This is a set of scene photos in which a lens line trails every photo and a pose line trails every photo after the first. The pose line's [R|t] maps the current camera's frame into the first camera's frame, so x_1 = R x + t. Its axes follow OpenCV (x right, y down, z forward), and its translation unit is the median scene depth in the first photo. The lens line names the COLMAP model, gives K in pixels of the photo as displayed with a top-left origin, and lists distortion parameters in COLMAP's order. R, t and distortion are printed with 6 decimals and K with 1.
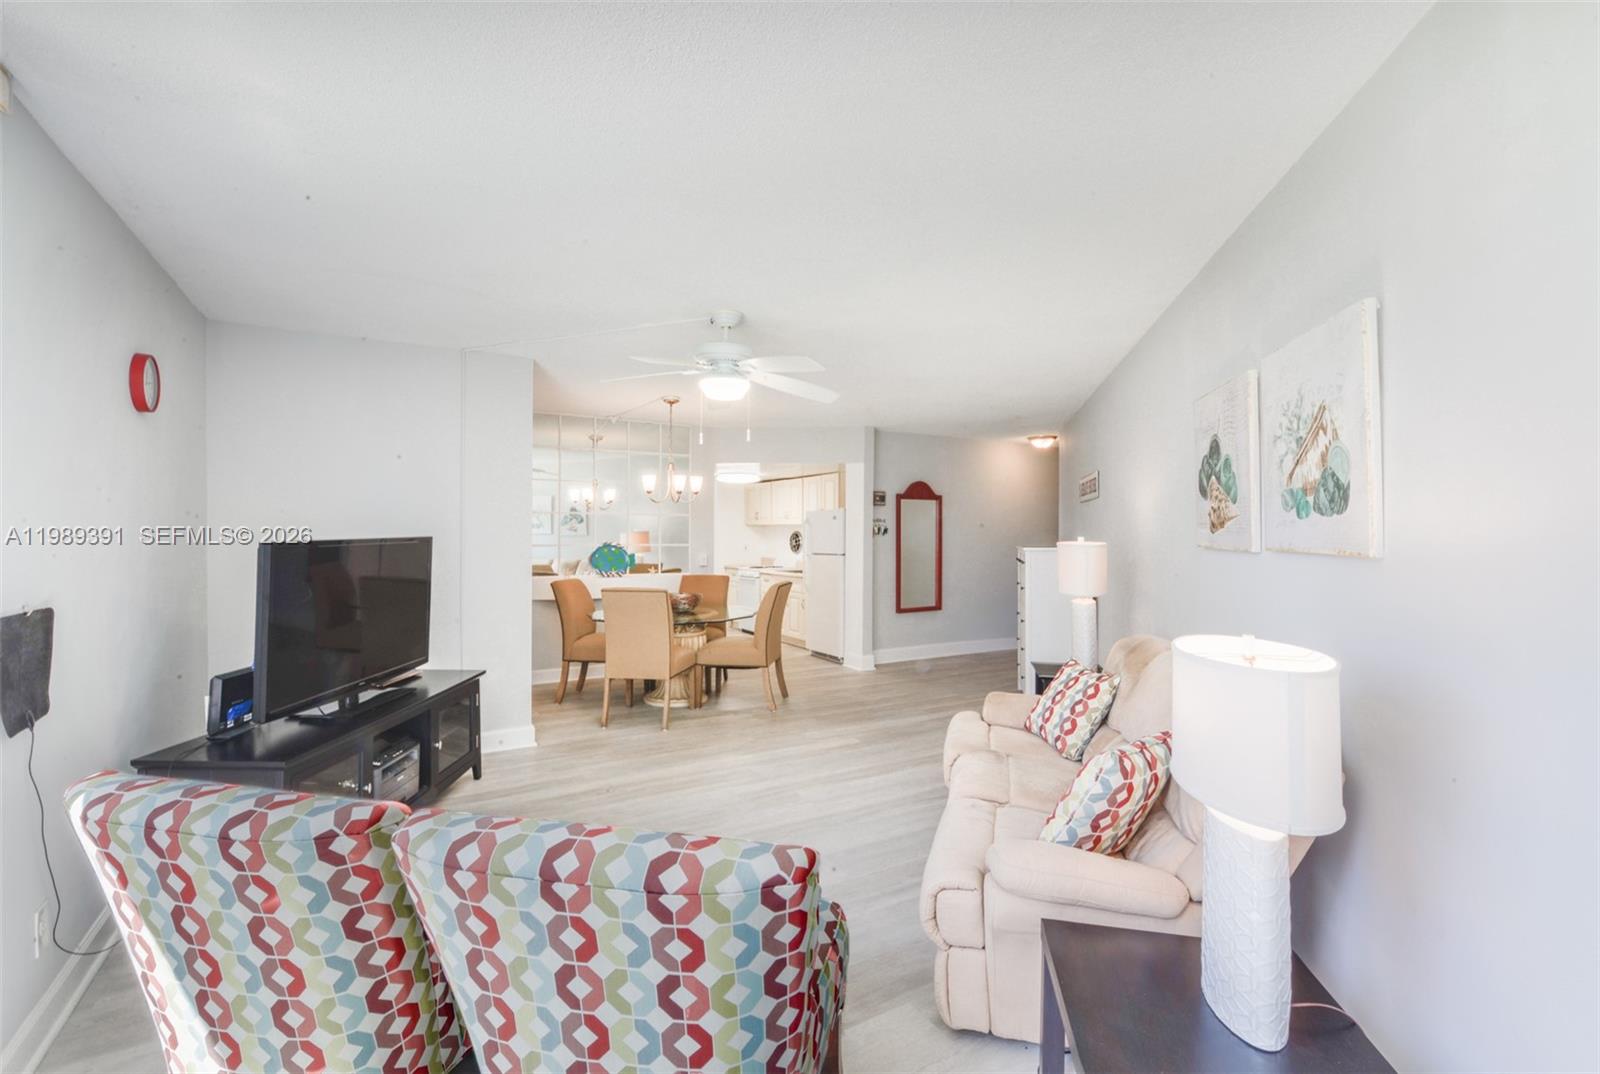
lens RADIAL K [[697.9, 0, 794.6], [0, 697.9, 534.8], [0, 0, 1]] dist [0.014663, -0.000763]
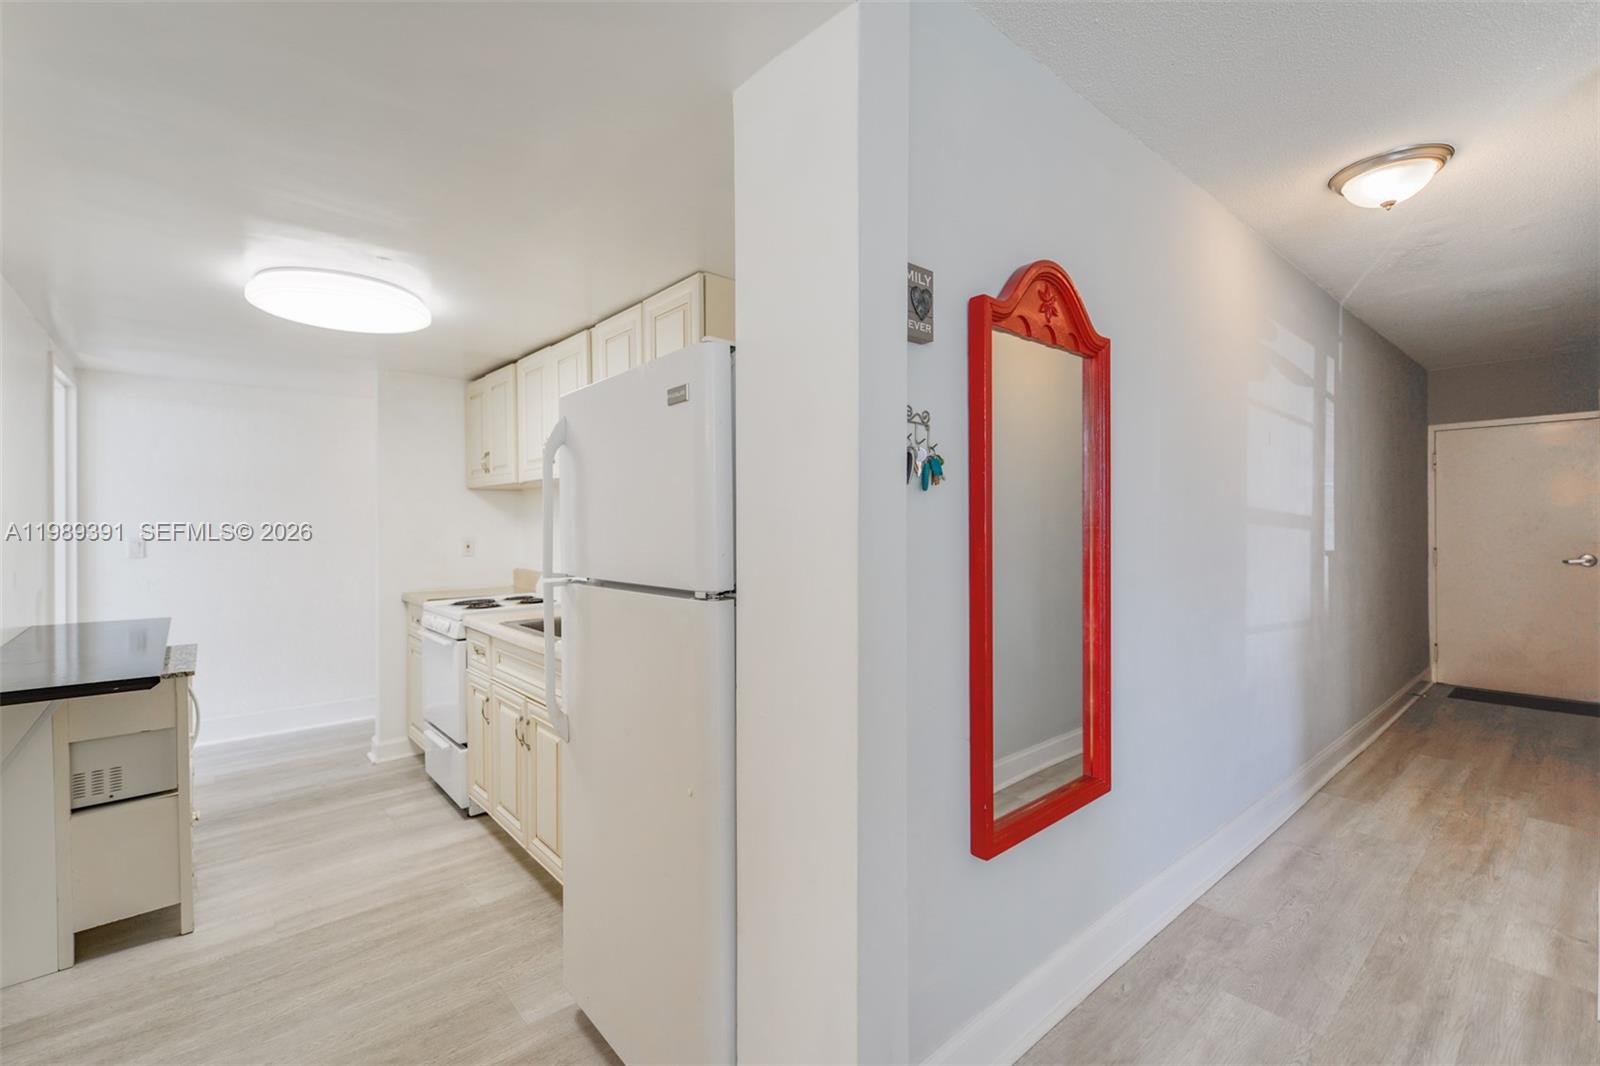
lens RADIAL K [[697.9, 0, 788.4], [0, 697.9, 525.6], [0, 0, 1]] dist [0.014663, -0.000763]
pose [[0.984452, -0.006908, 0.175520, 0.079739], [0.006440, 0.999974, 0.003235, 0.014297], [-0.175538, -0.002054, 0.984470, 1.203386]]
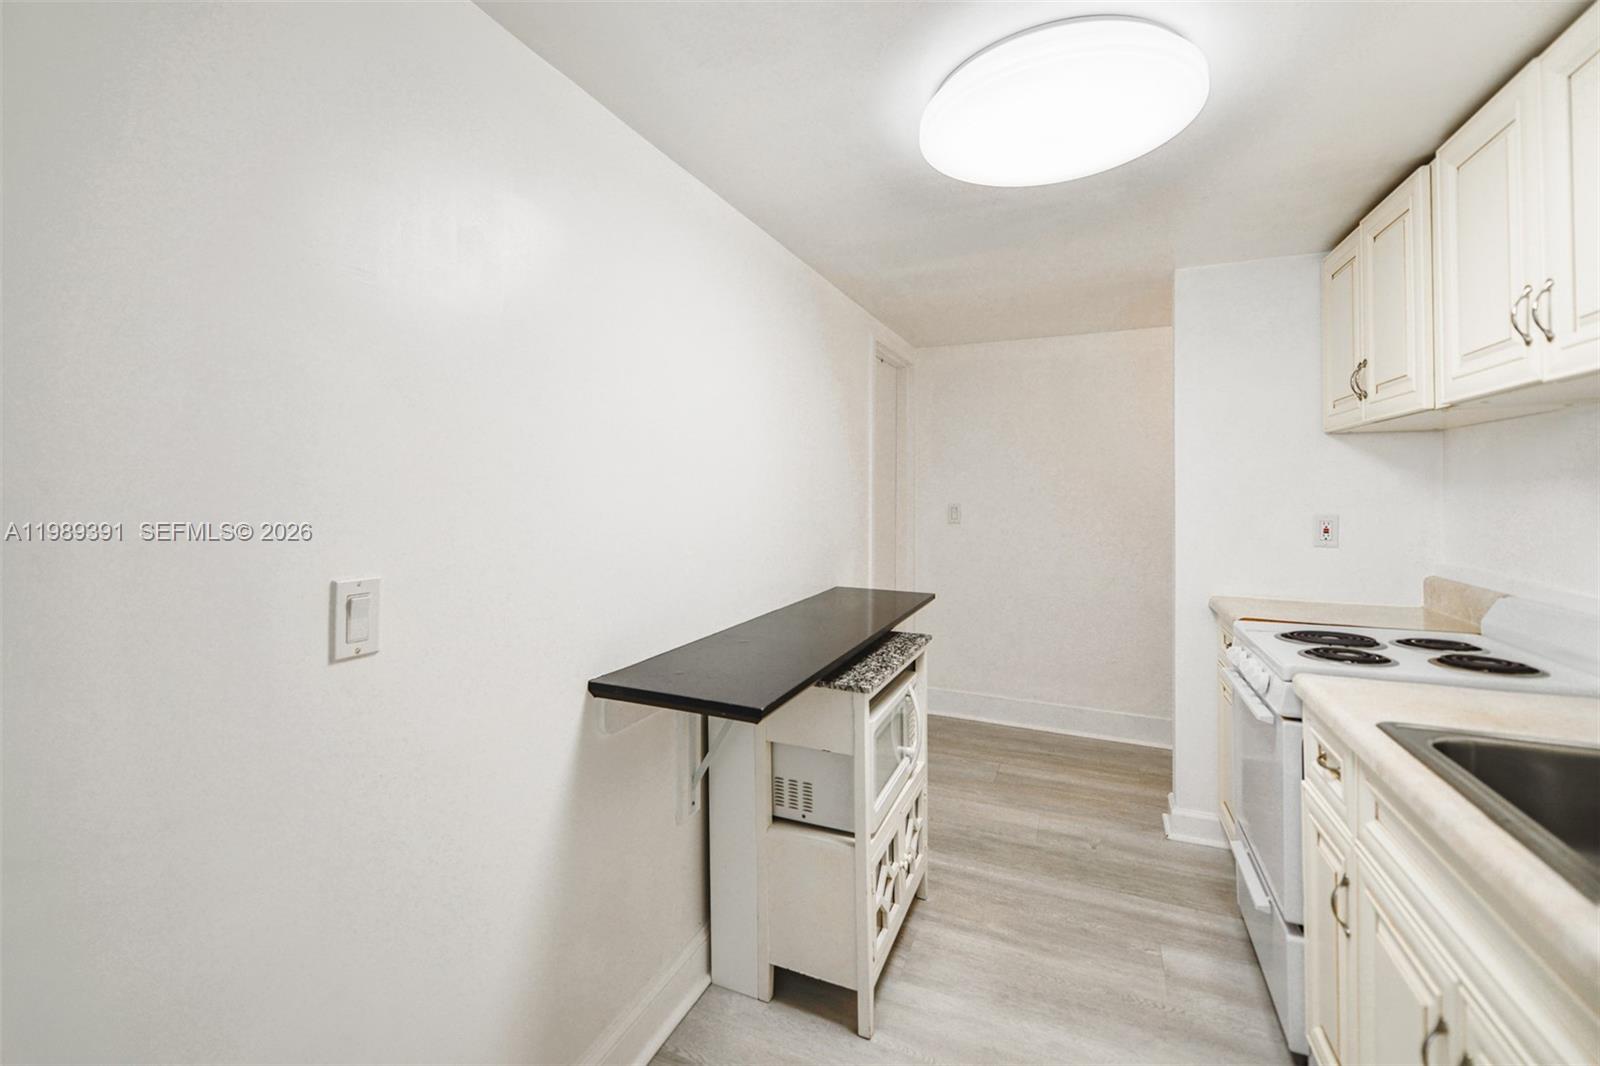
lens RADIAL K [[680.9, 0, 778.7], [0, 680.9, 486.7], [0, 0, 1]] dist [0.006930, -0.000174]
pose [[0.573498, -0.005721, -0.819187, 0.025373], [-0.002585, 0.999958, -0.008794, 0.013694], [0.819203, 0.007161, 0.573459, 1.491758]]
